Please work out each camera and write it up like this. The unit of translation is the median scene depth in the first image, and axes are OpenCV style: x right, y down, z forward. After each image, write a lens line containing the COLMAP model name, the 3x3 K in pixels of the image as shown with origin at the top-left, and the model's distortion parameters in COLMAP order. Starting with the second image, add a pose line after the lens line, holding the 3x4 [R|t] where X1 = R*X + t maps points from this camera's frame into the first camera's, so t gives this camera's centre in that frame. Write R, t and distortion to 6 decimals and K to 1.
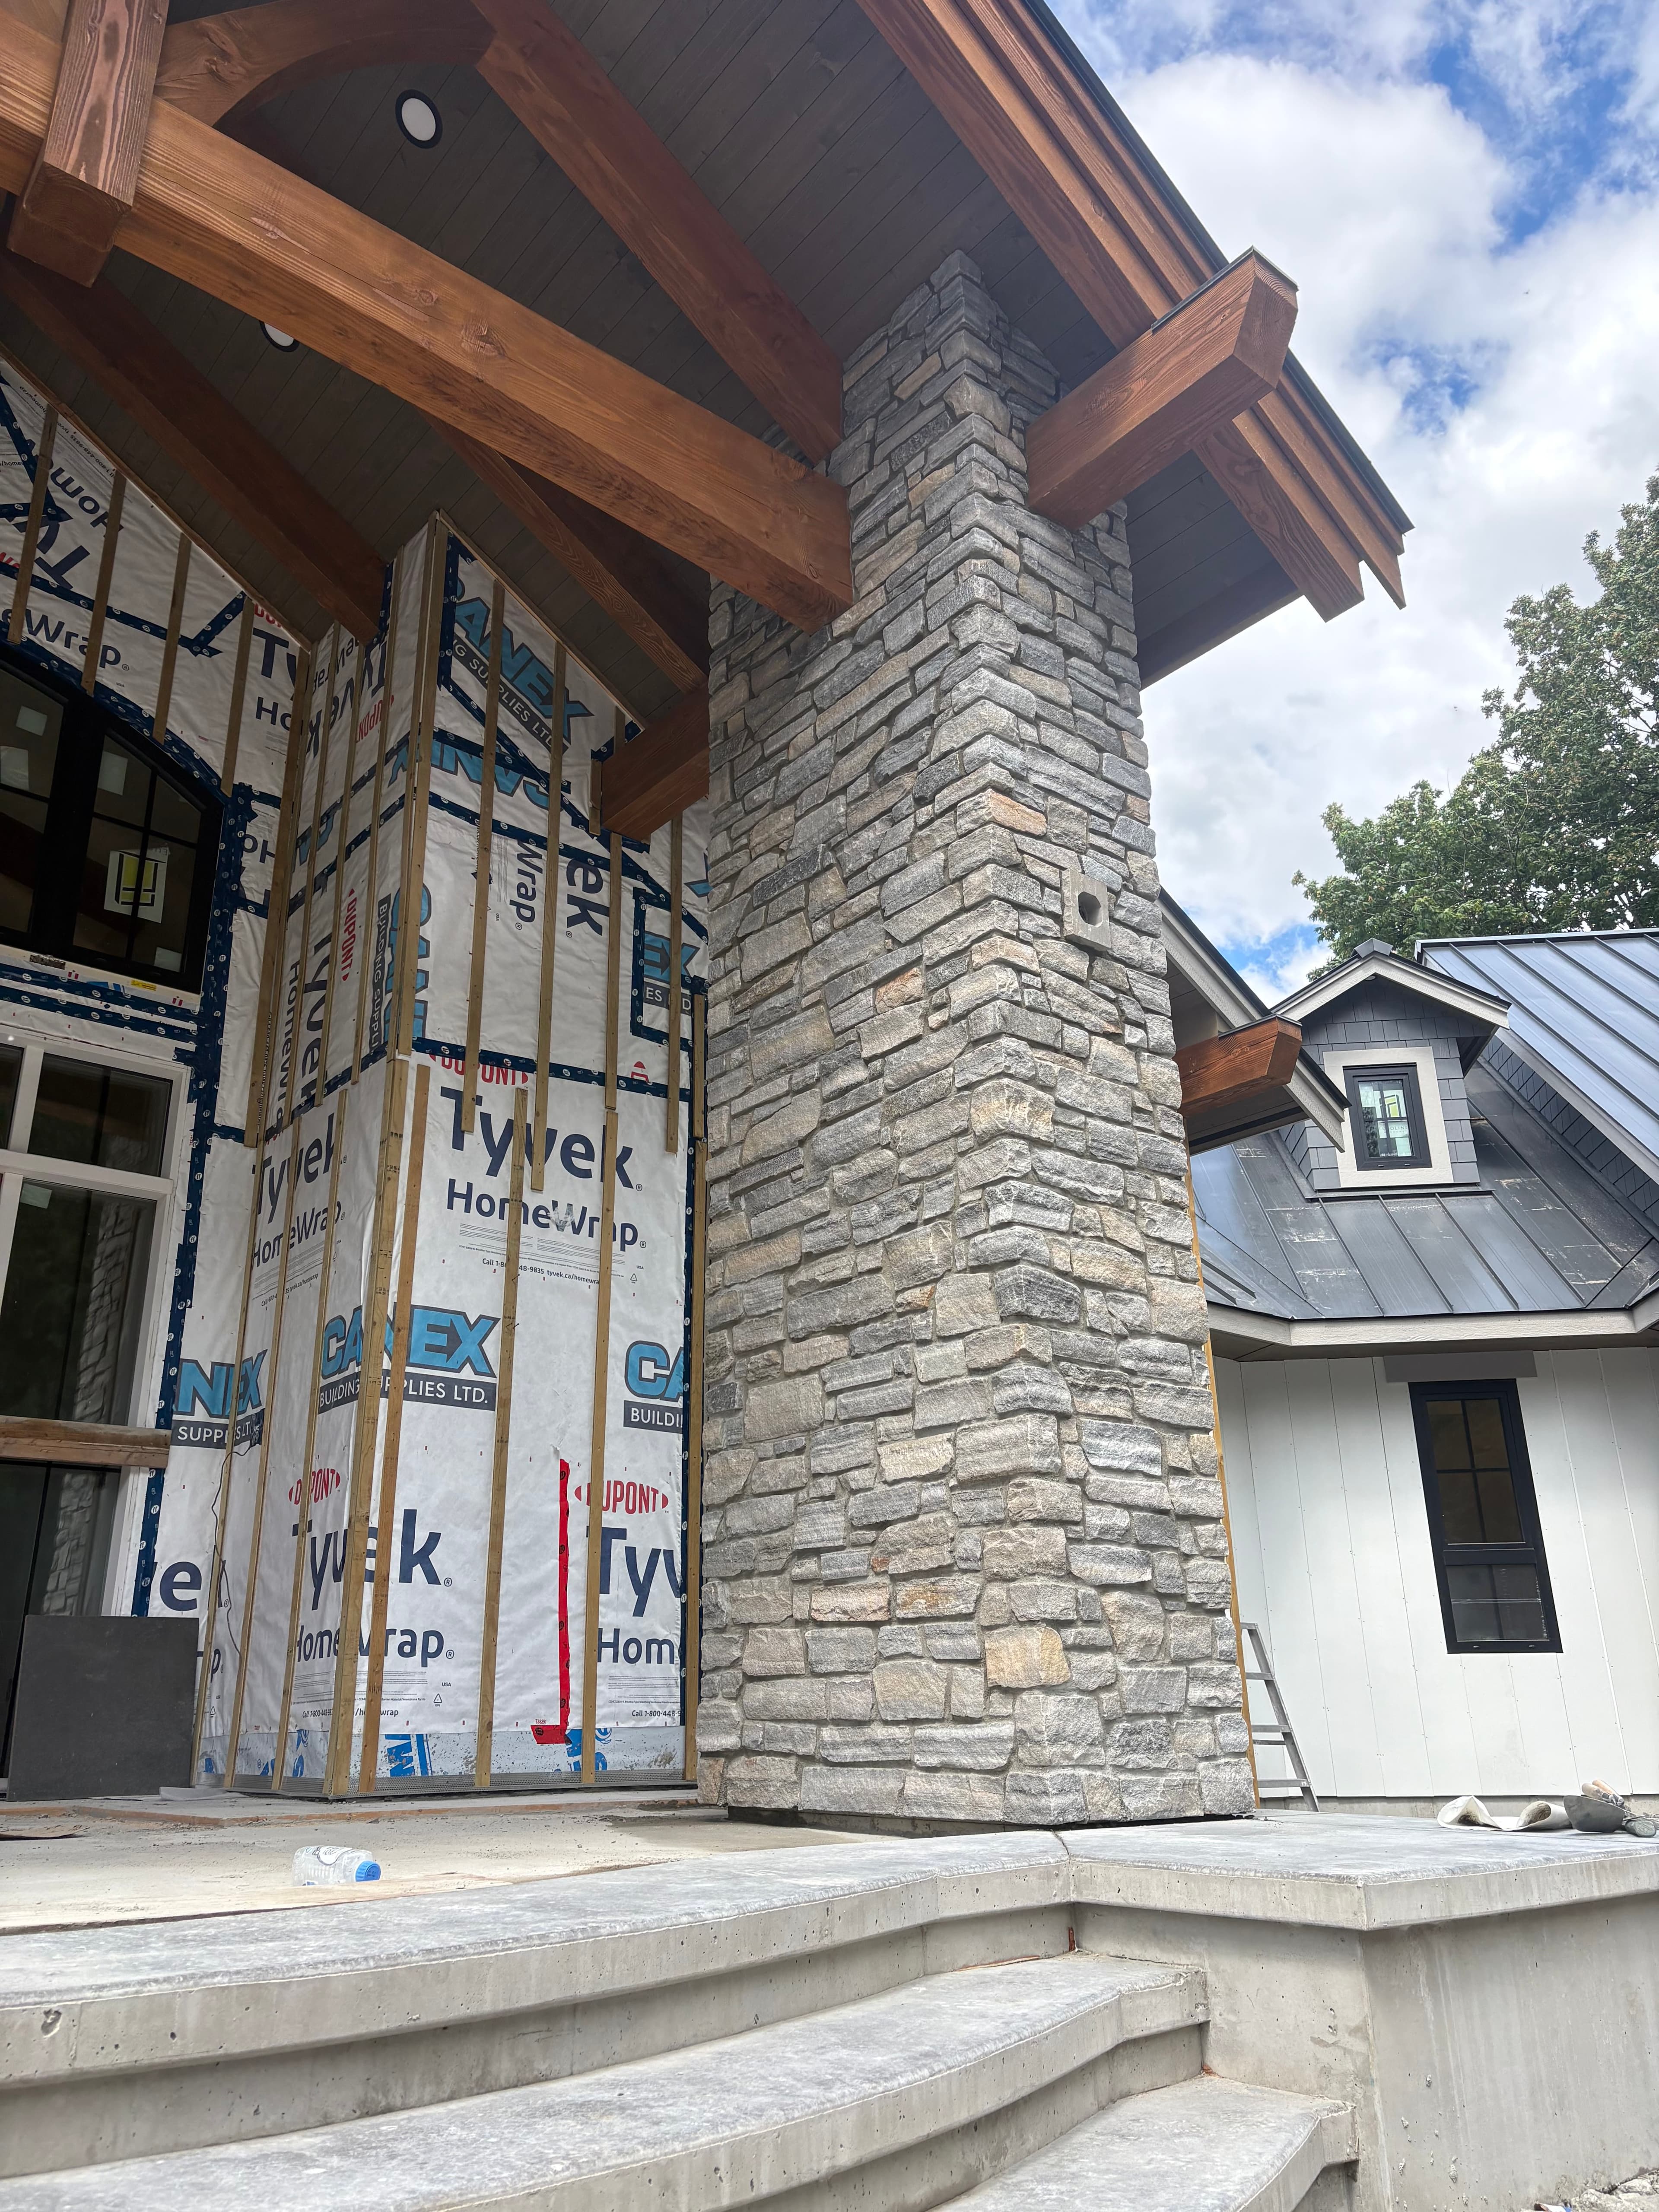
lens RADIAL K [[1671.2, 0, 827.0], [0, 1671.2, 1094.0], [0, 0, 1]] dist [0.055659, -0.043100]
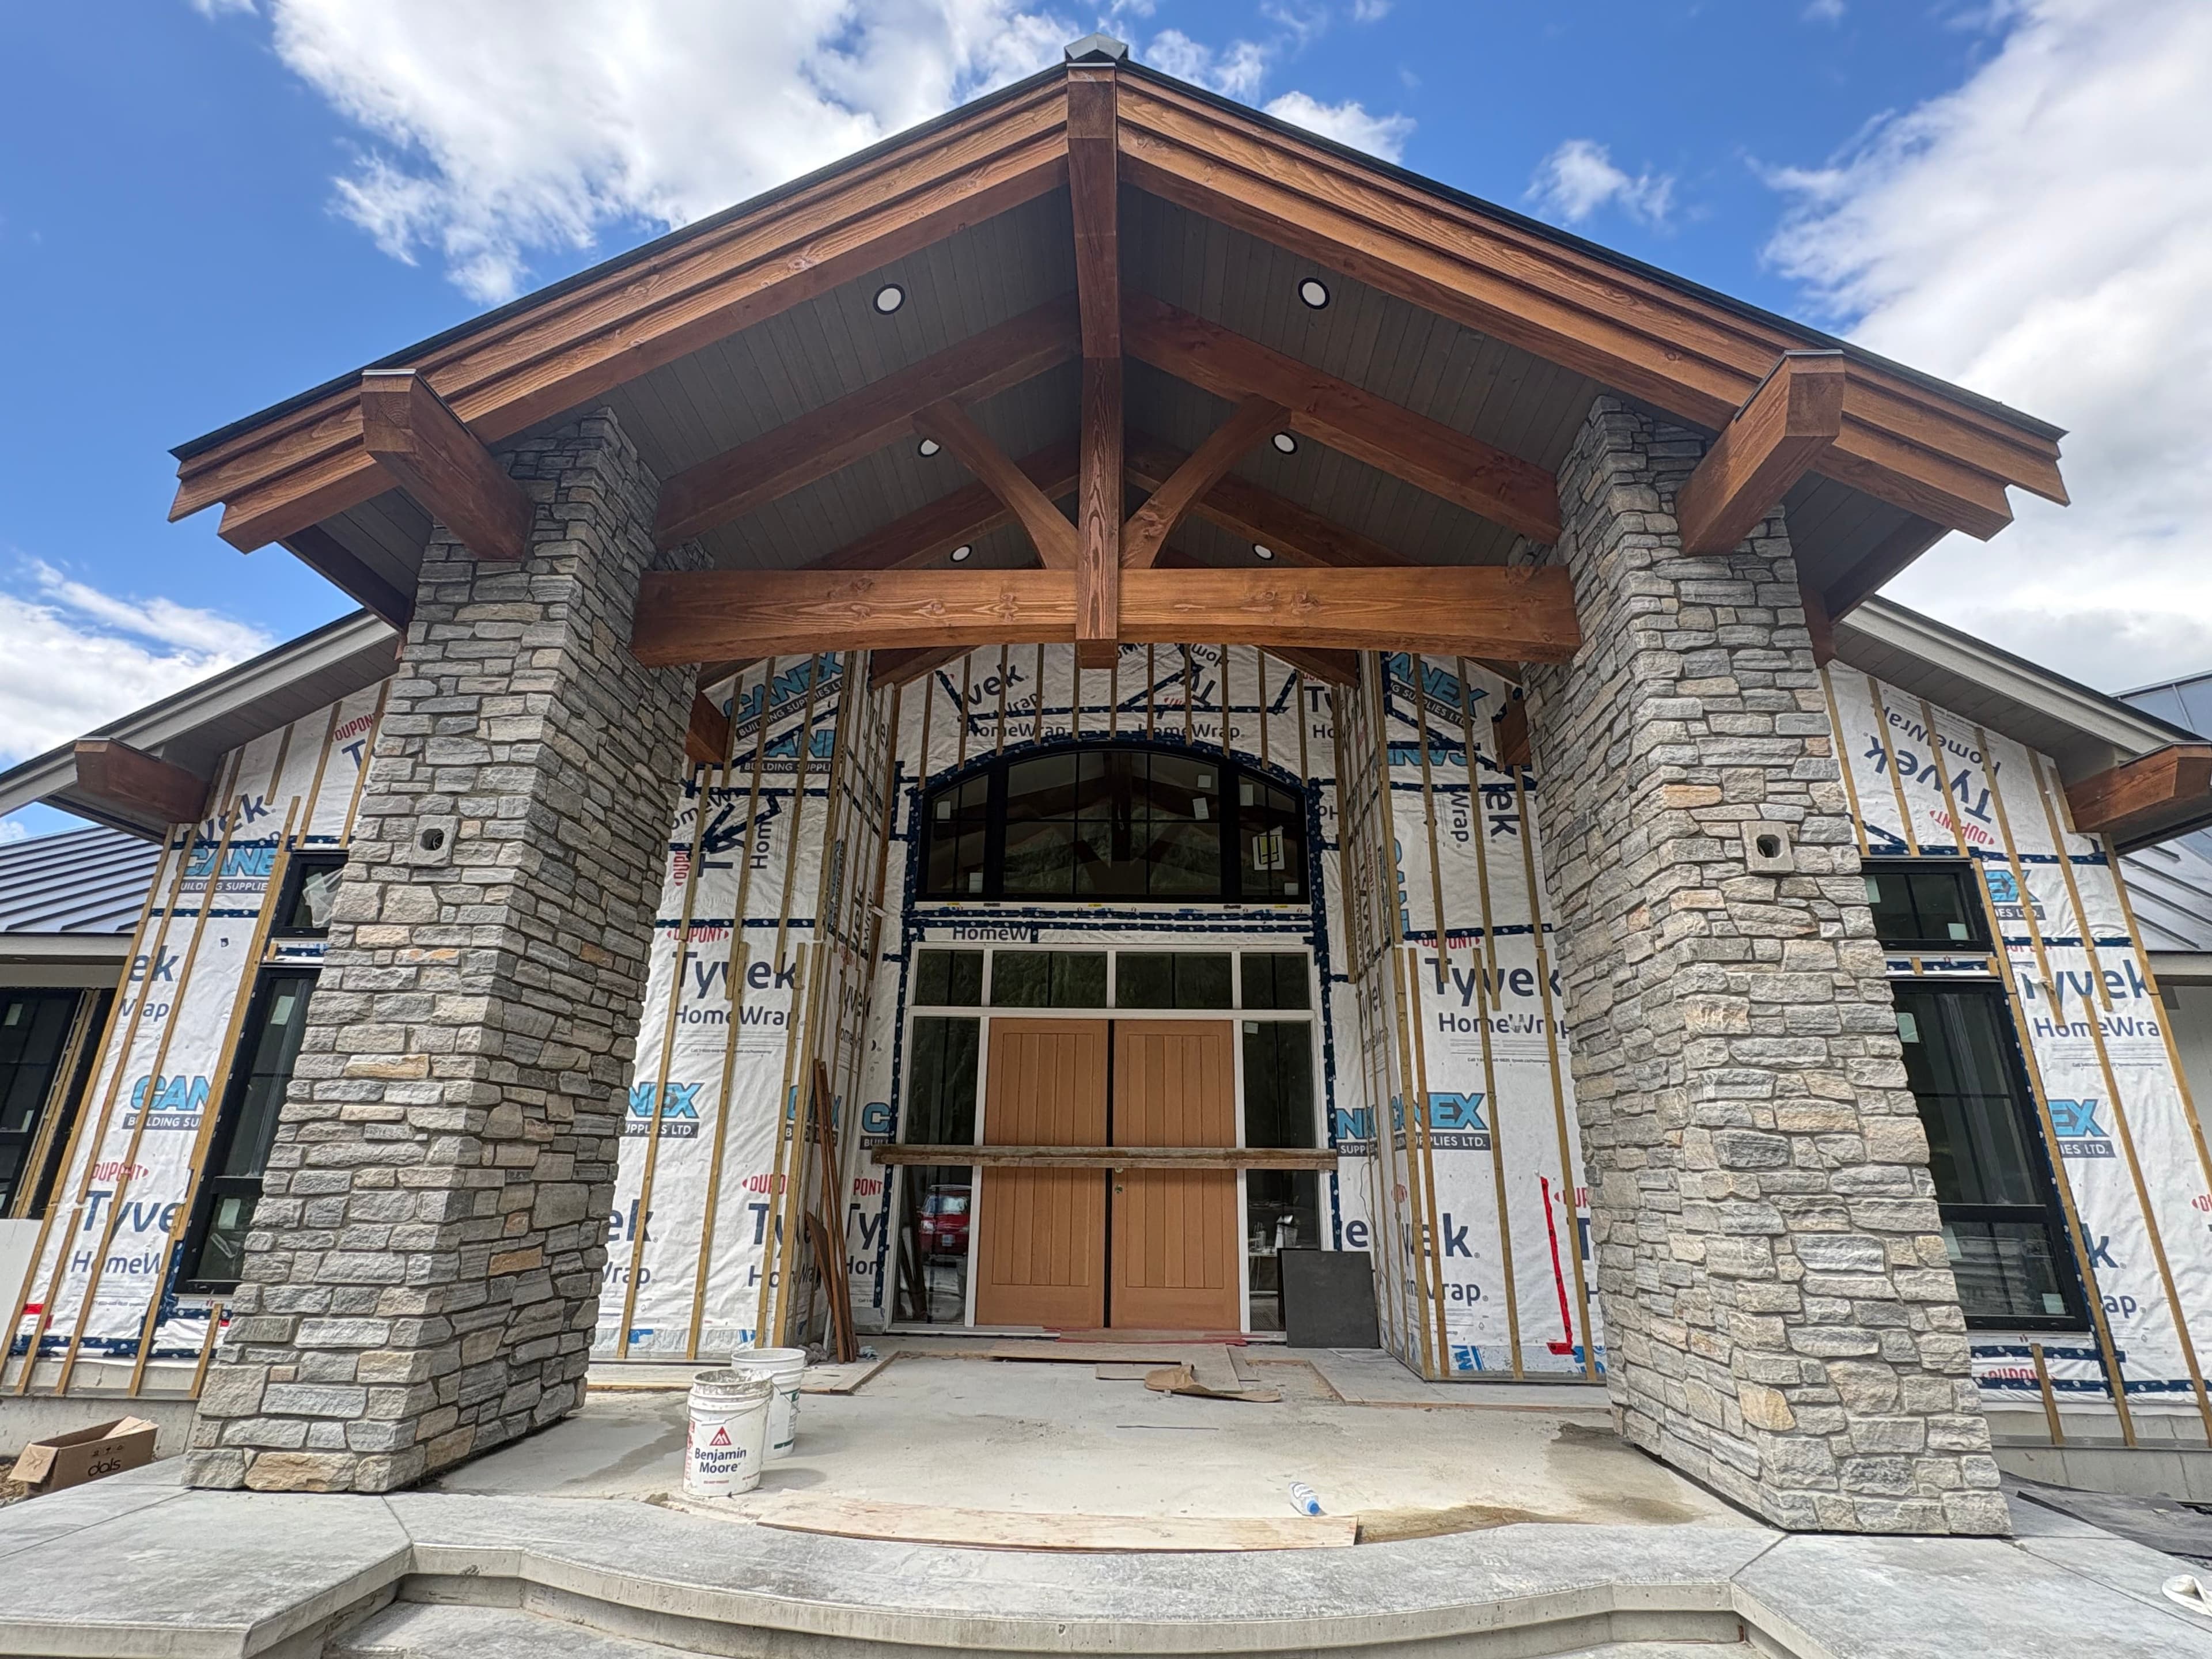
lens RADIAL K [[1059.9, 0, 1111.2], [0, 1059.9, 832.3], [0, 0, 1]] dist [0.001159, 0.002564]
pose [[0.749511, -0.183184, -0.636142, 0.276698], [0.212524, 0.976669, -0.030843, -0.188331], [0.626950, -0.112078, 0.770955, -0.025349]]
